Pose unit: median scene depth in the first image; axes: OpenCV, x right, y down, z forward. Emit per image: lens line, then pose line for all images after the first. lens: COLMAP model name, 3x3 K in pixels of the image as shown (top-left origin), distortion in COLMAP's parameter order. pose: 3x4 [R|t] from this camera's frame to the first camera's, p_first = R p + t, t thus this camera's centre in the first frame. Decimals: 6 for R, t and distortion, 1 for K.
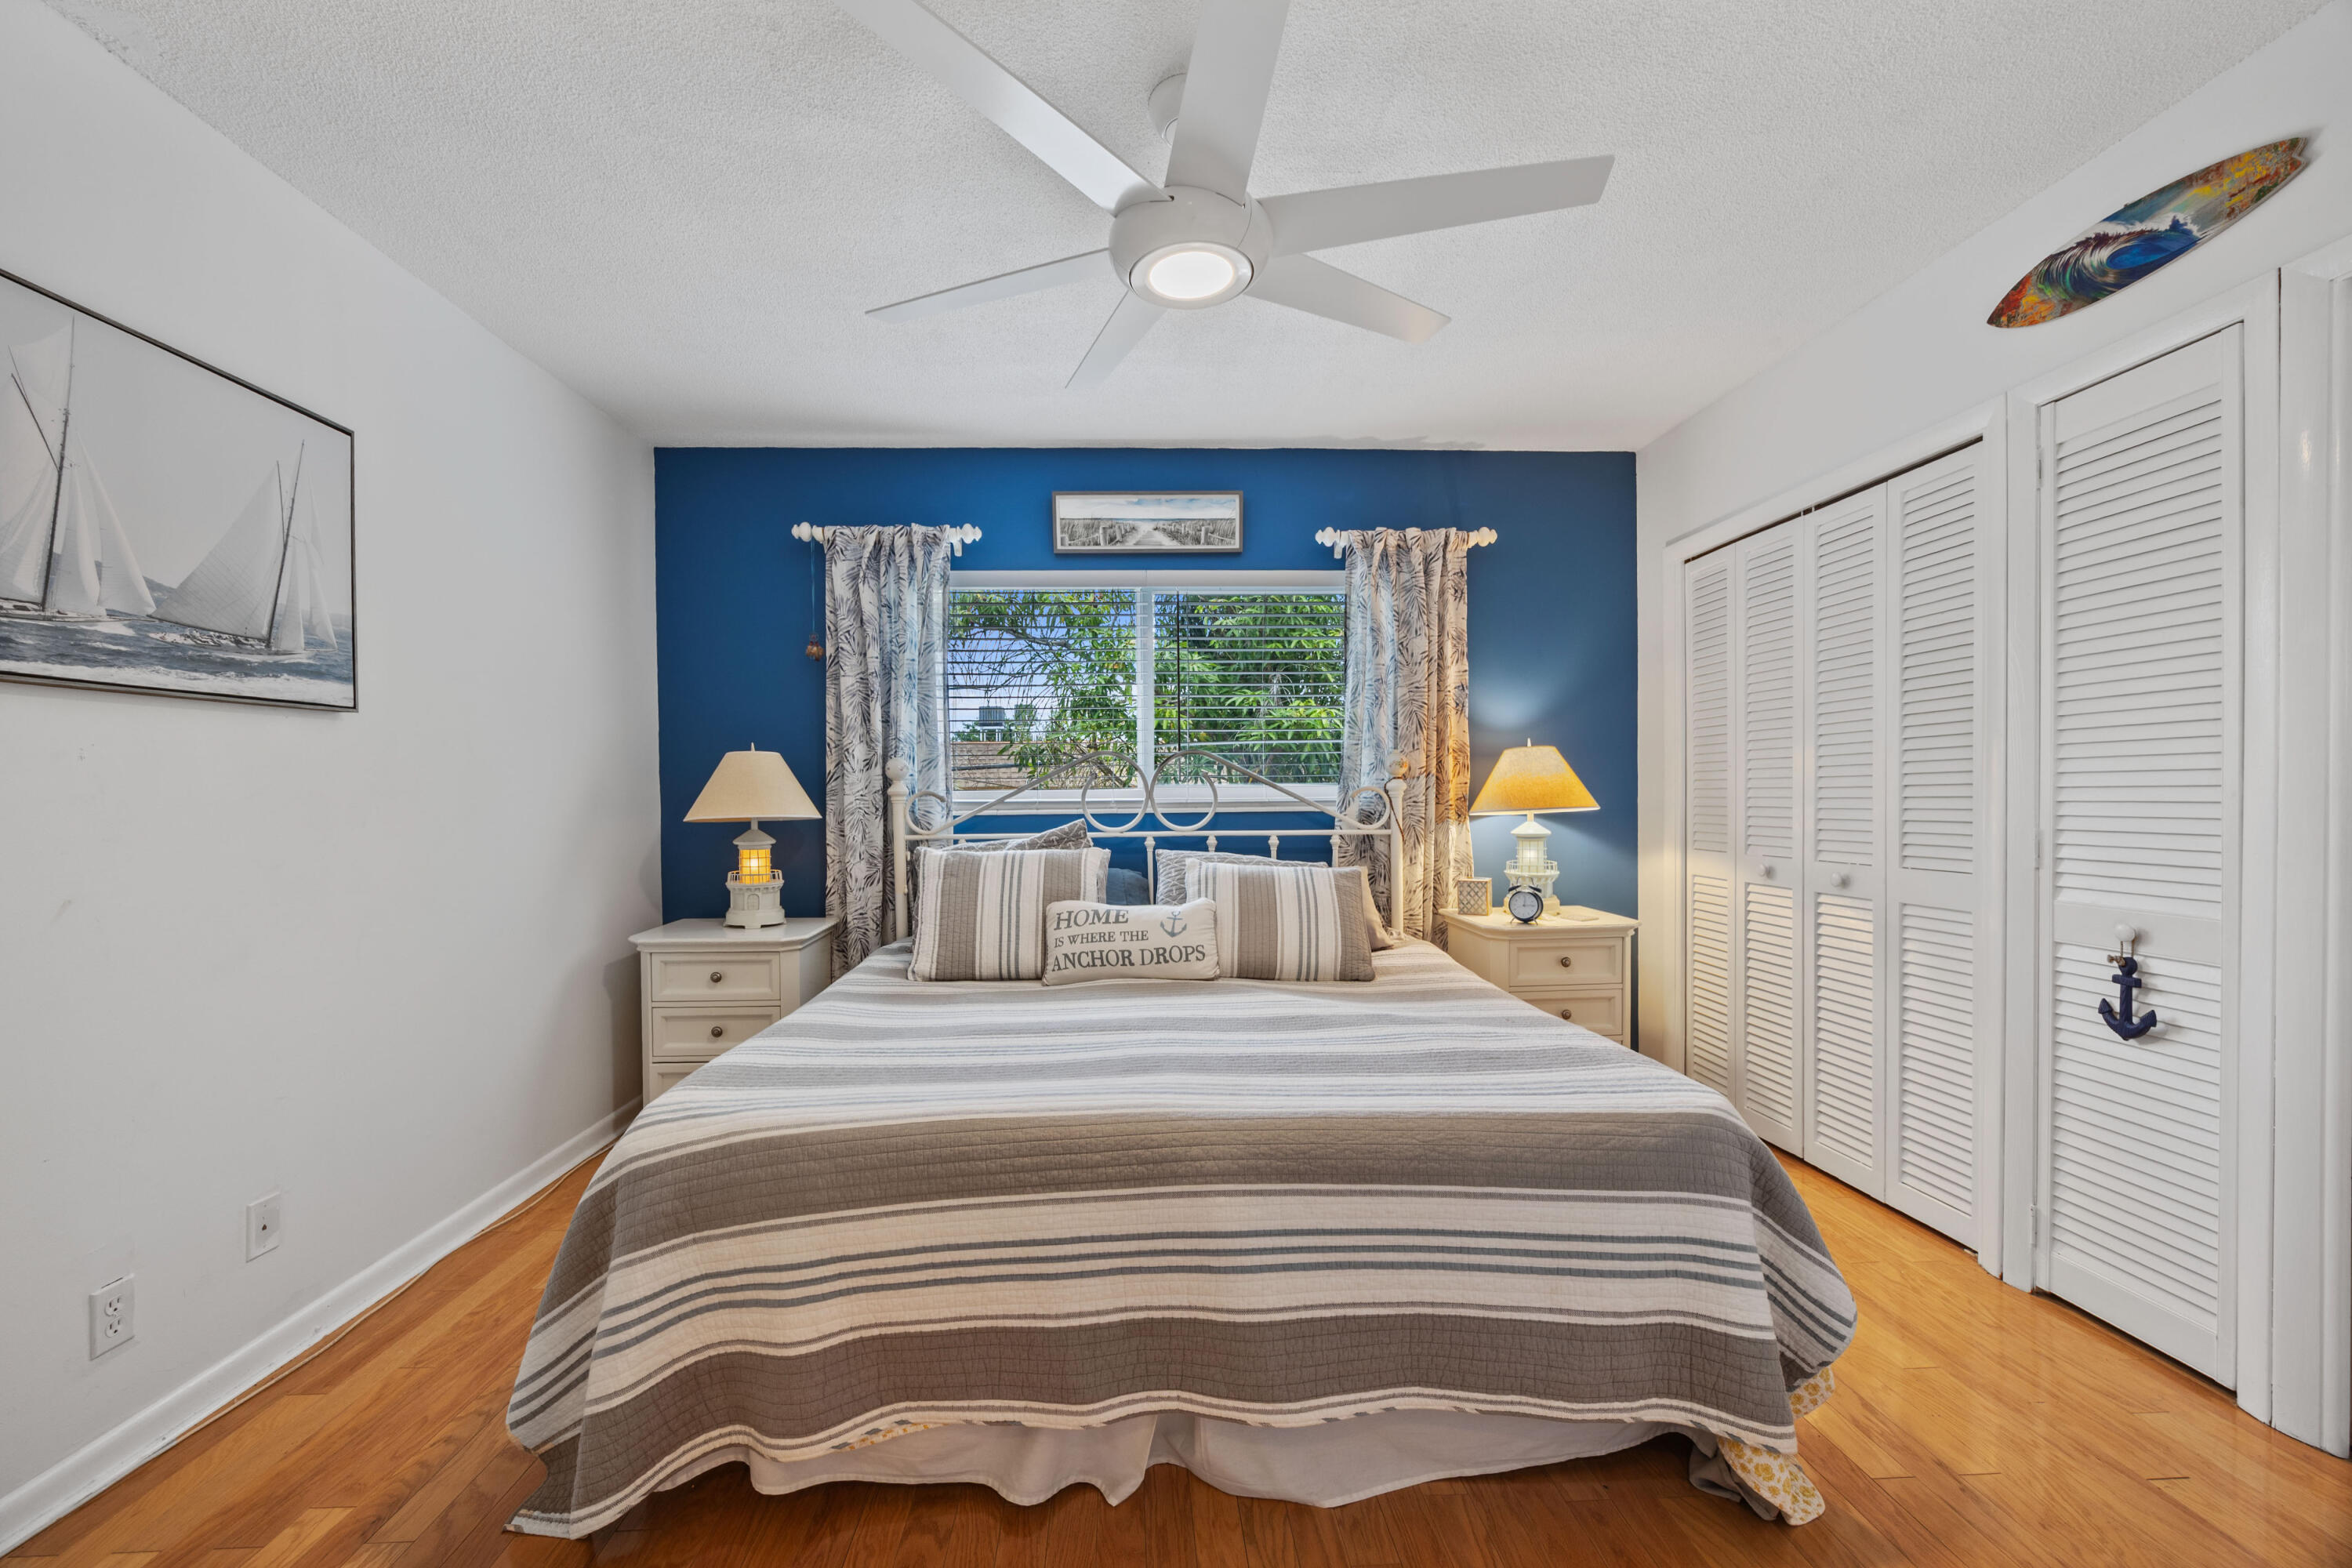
lens RADIAL K [[900.9, 0, 1137.2], [0, 900.9, 811.5], [0, 0, 1]] dist [-0.005665, 0.000857]
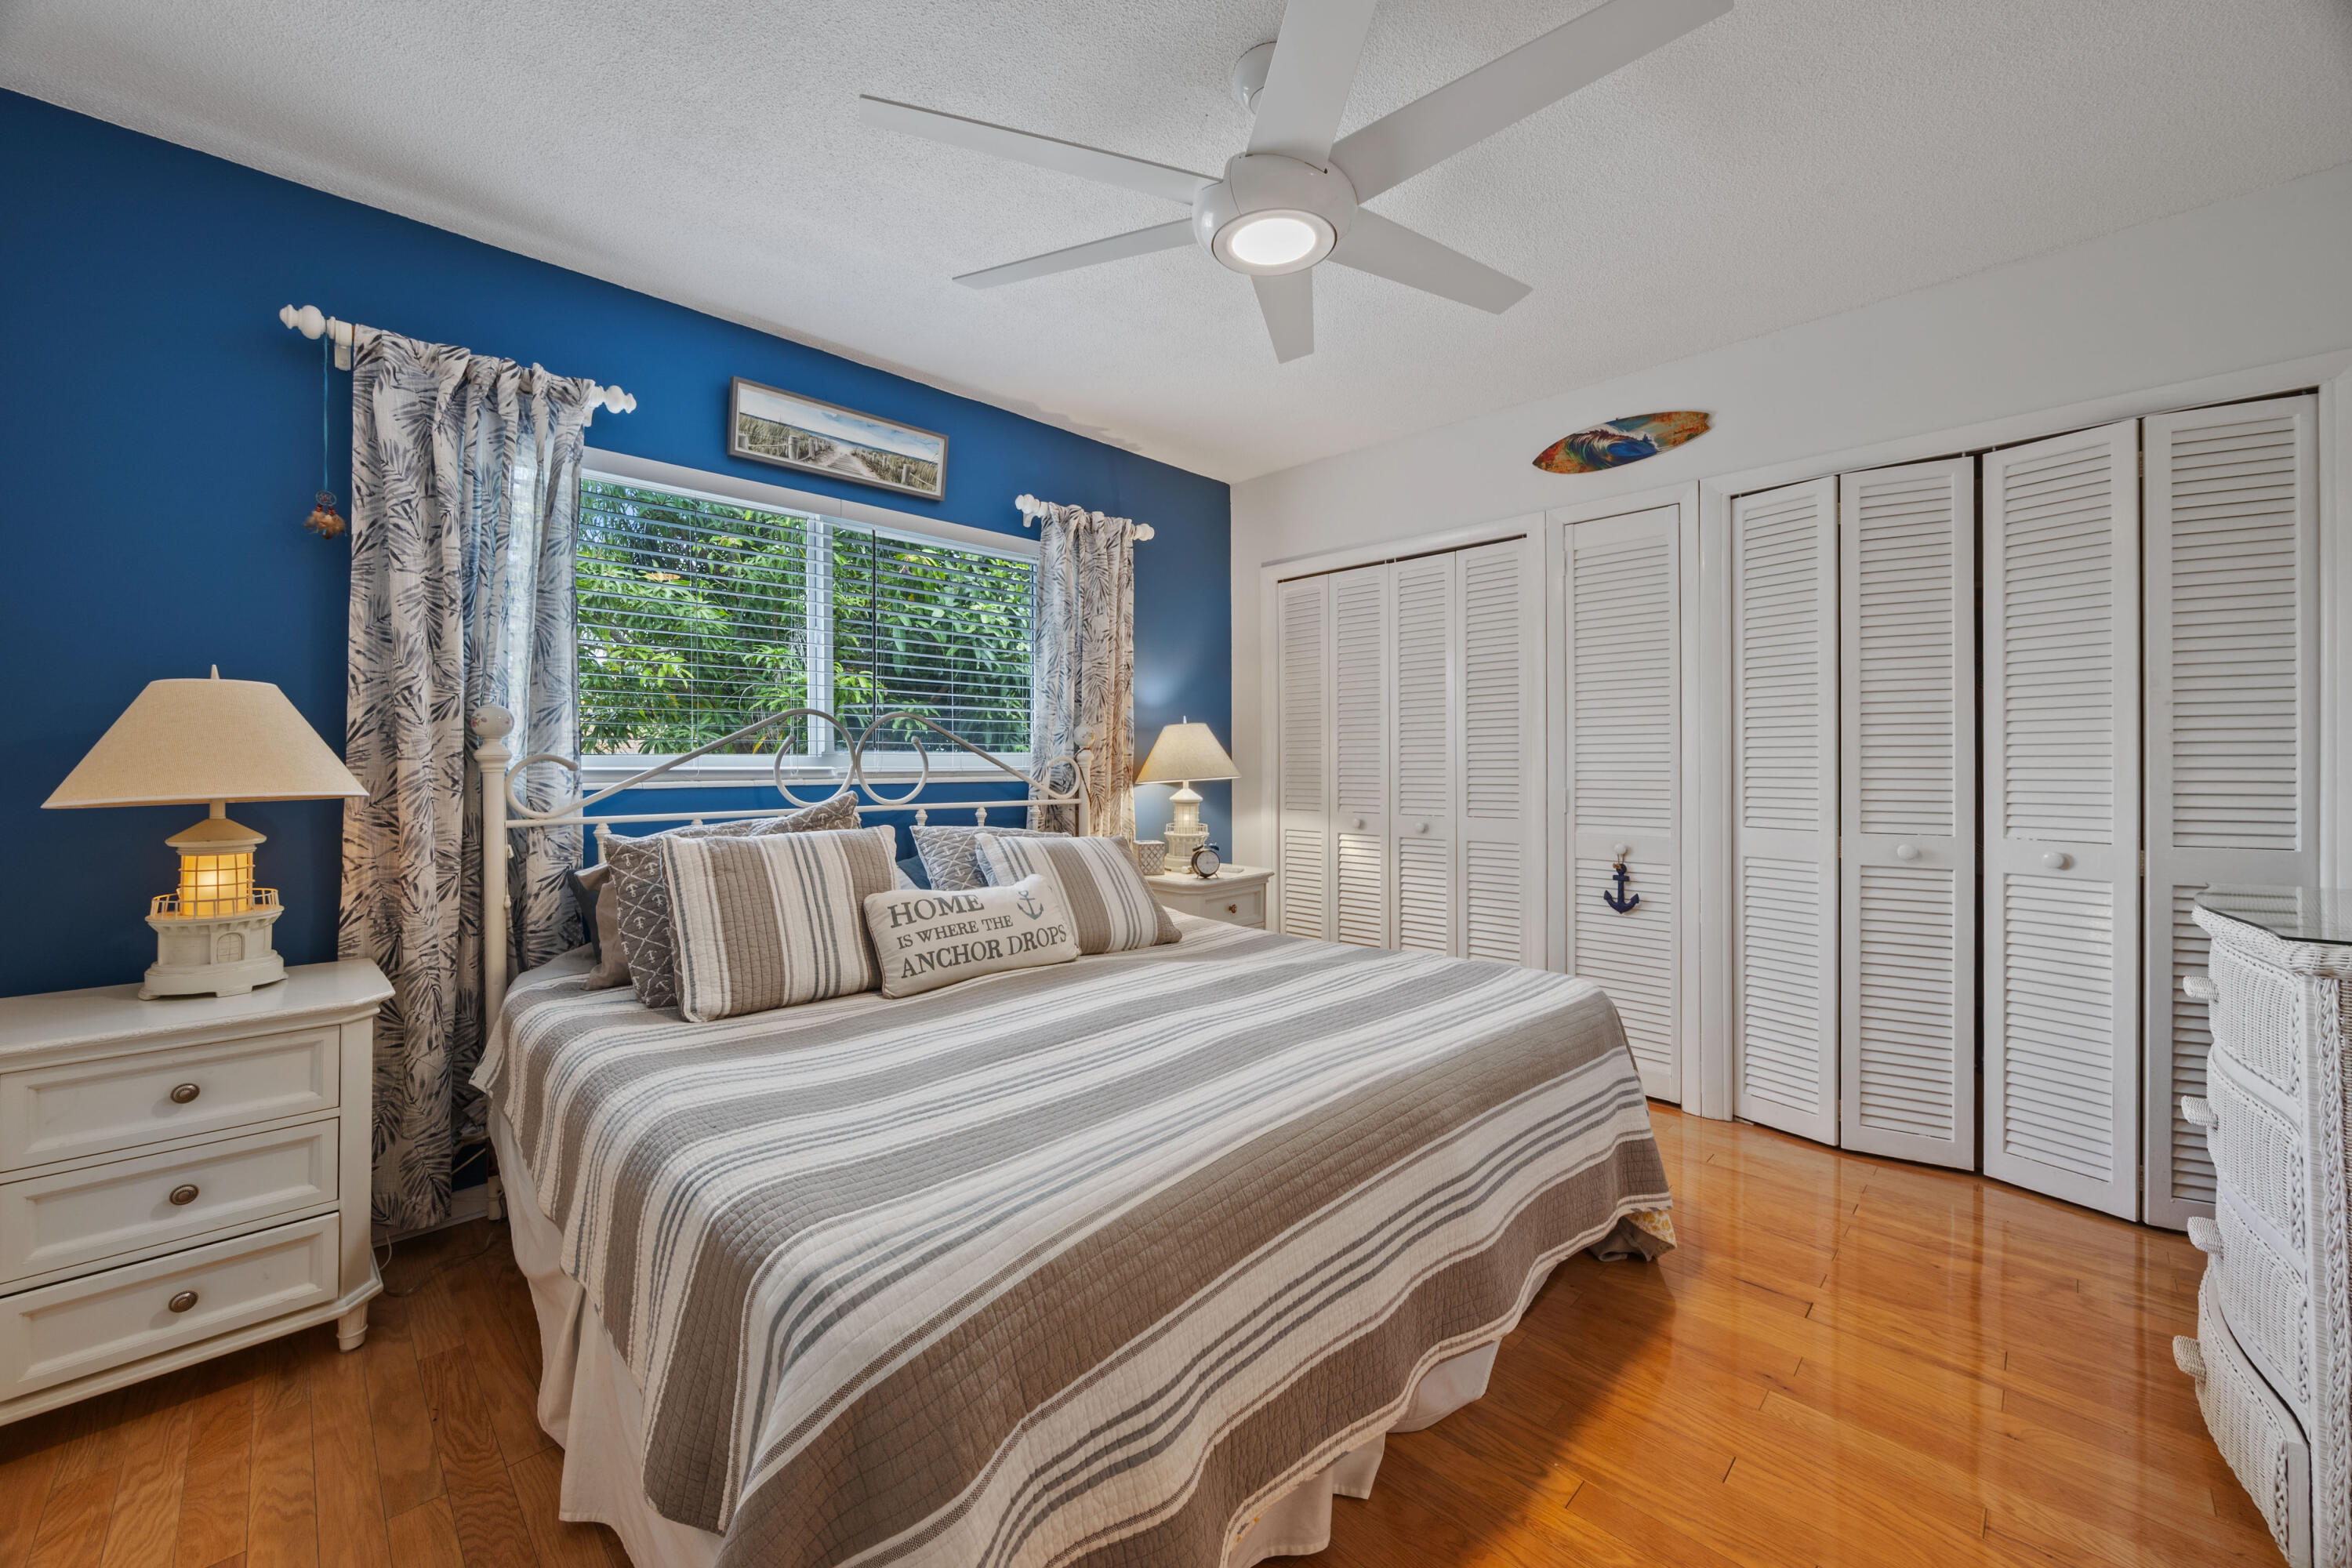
lens RADIAL K [[900.9, 0, 1172.9], [0, 900.9, 764.3], [0, 0, 1]] dist [-0.005665, 0.000857]
pose [[0.737300, 0.007043, 0.675529, -0.348808], [0.007206, 0.999807, -0.018289, 0.000560], [-0.675528, 0.018352, 0.737106, 0.173548]]
